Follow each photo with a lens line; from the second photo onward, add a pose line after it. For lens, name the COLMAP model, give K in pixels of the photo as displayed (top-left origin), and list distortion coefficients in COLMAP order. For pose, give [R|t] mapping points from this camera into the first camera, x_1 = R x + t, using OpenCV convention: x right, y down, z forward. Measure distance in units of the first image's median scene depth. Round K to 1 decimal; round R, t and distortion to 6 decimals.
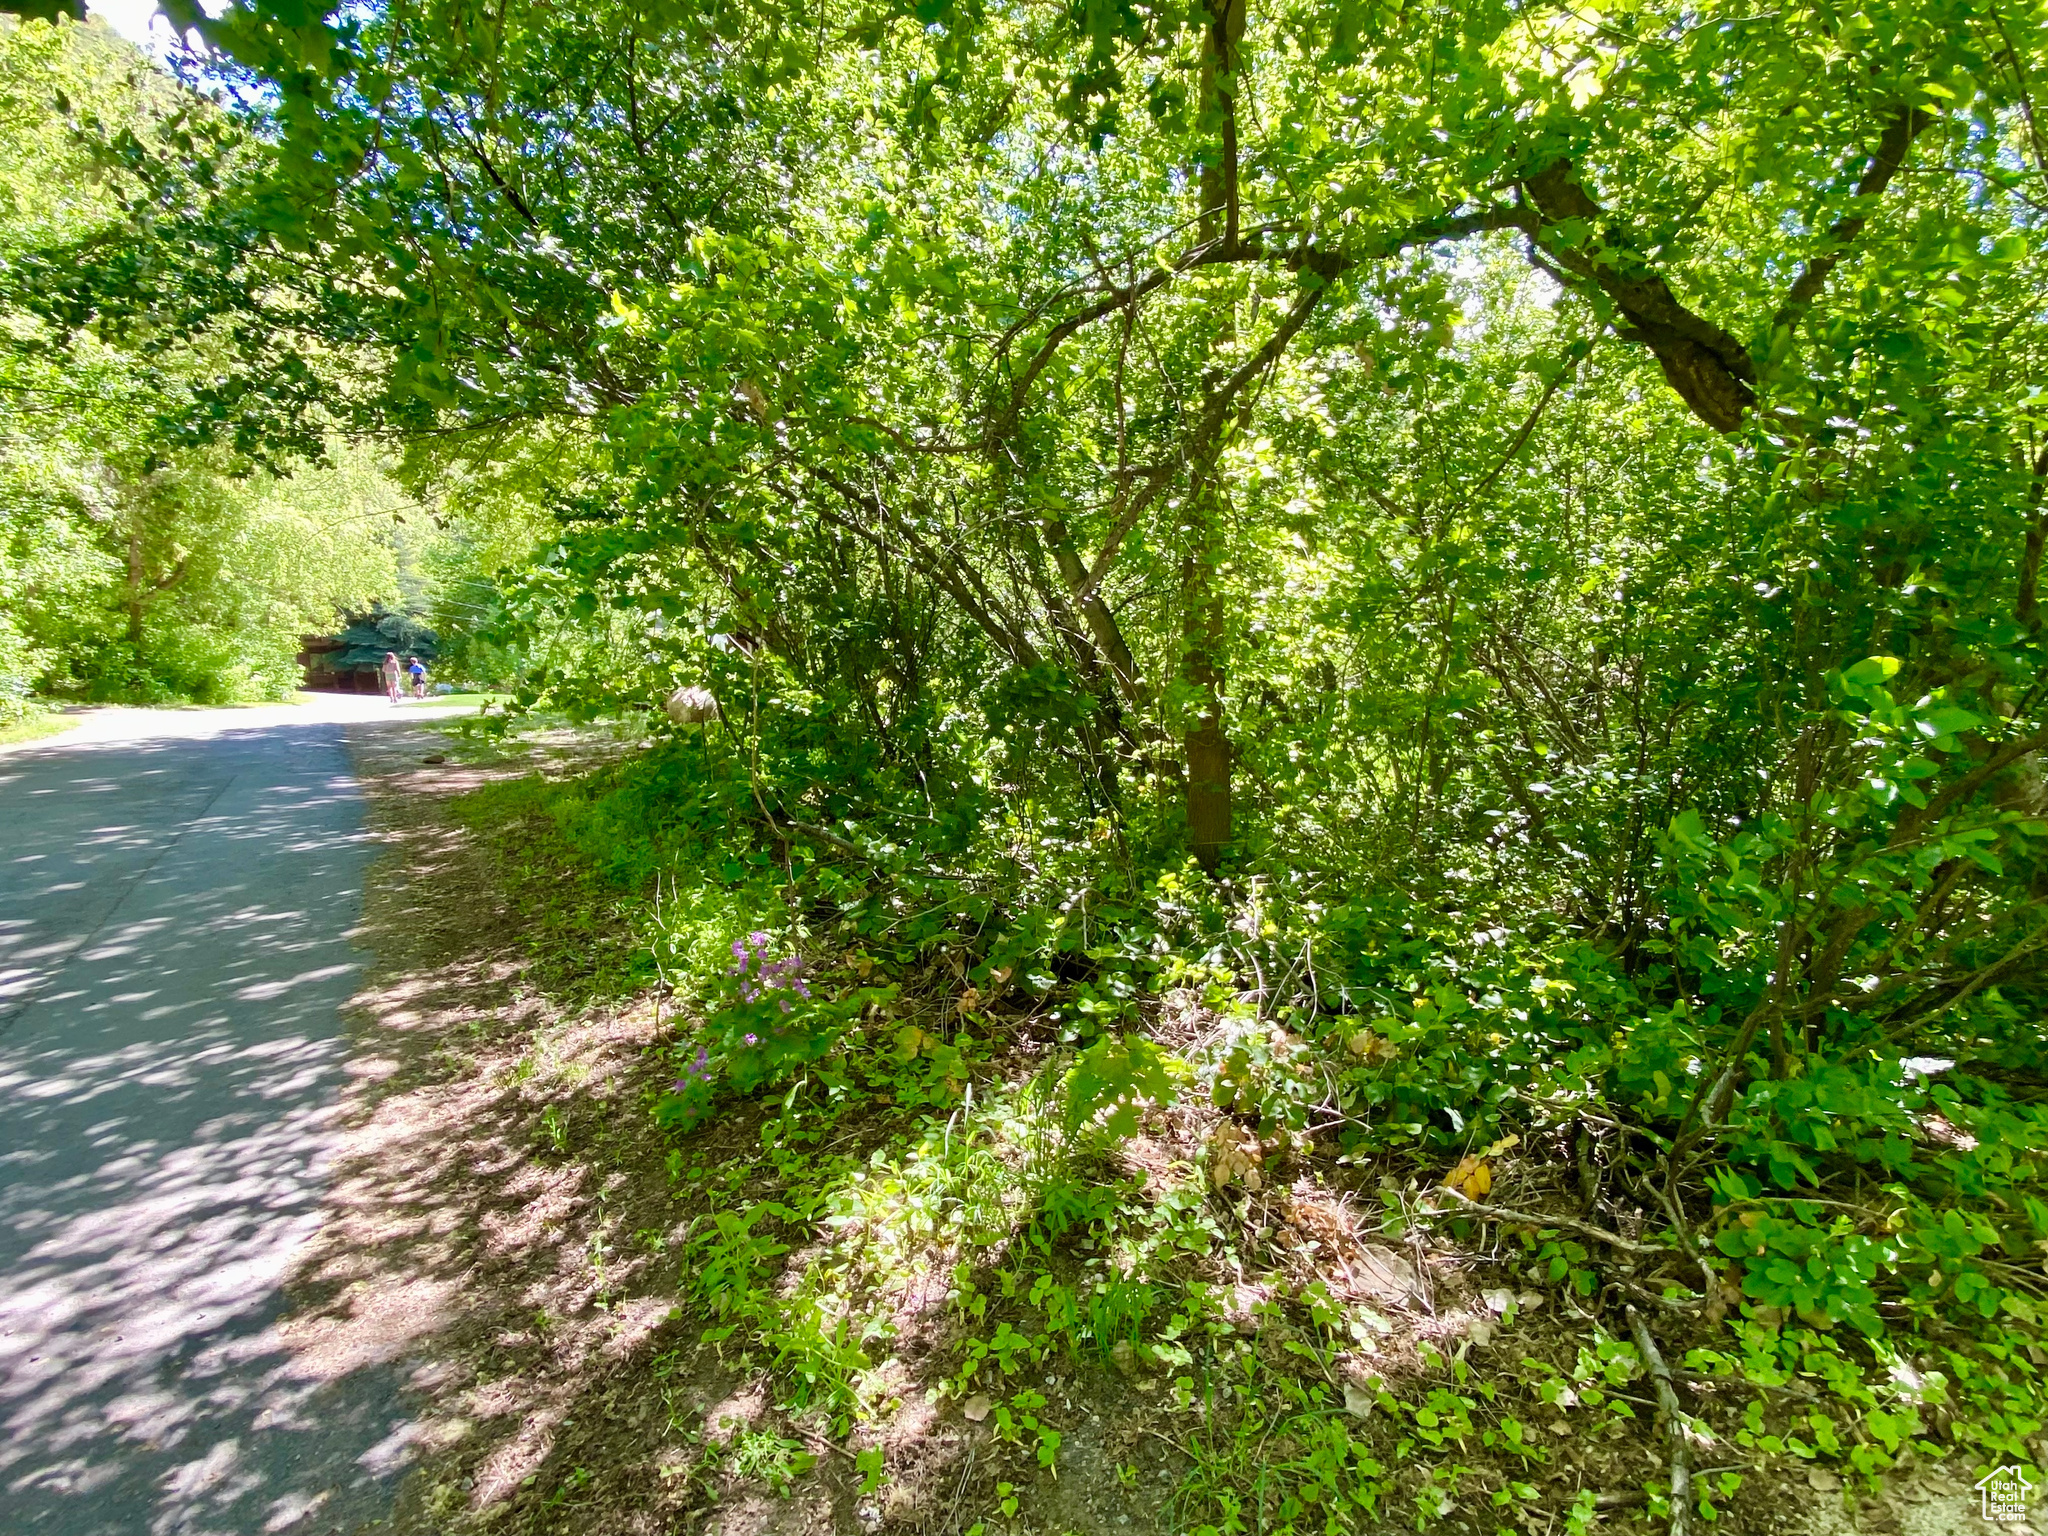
lens RADIAL K [[1018.5, 0, 1024.0], [0, 1018.5, 768.0], [0, 0, 1]] dist [-0.000559, -0.000329]
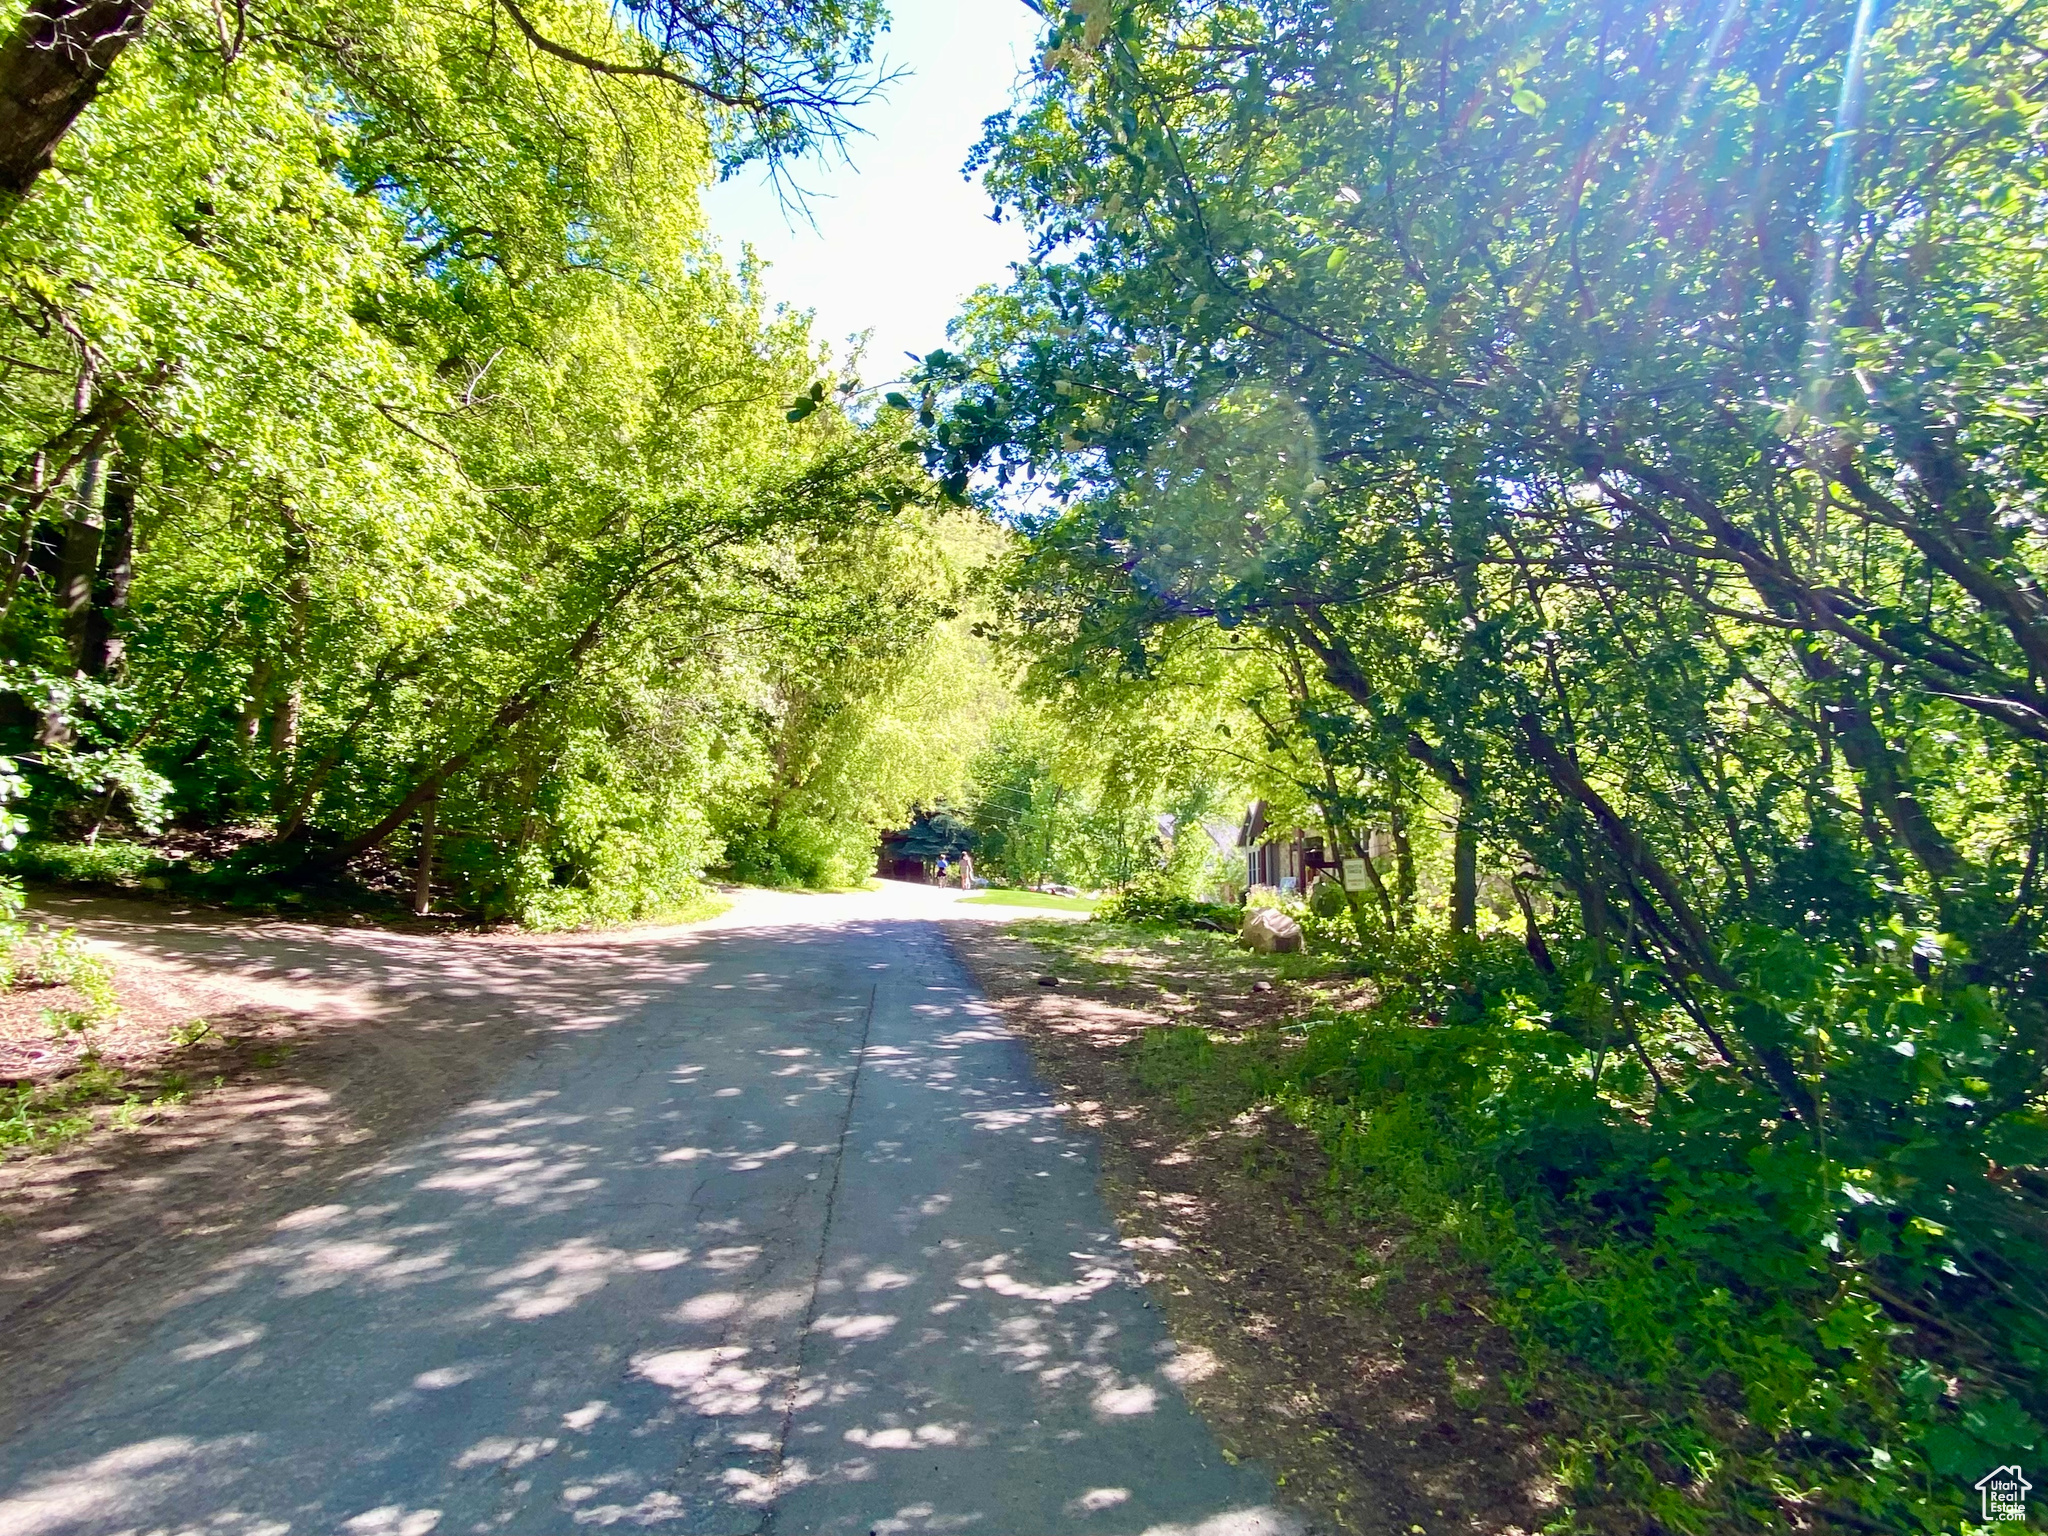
lens RADIAL K [[1018.5, 0, 1024.0], [0, 1018.5, 768.0], [0, 0, 1]] dist [-0.000559, -0.000329]
pose [[0.901028, 0.008548, -0.433677, -0.108066], [-0.094311, 0.979748, -0.176632, -0.016890], [0.423385, 0.200051, 0.883586, 0.078428]]
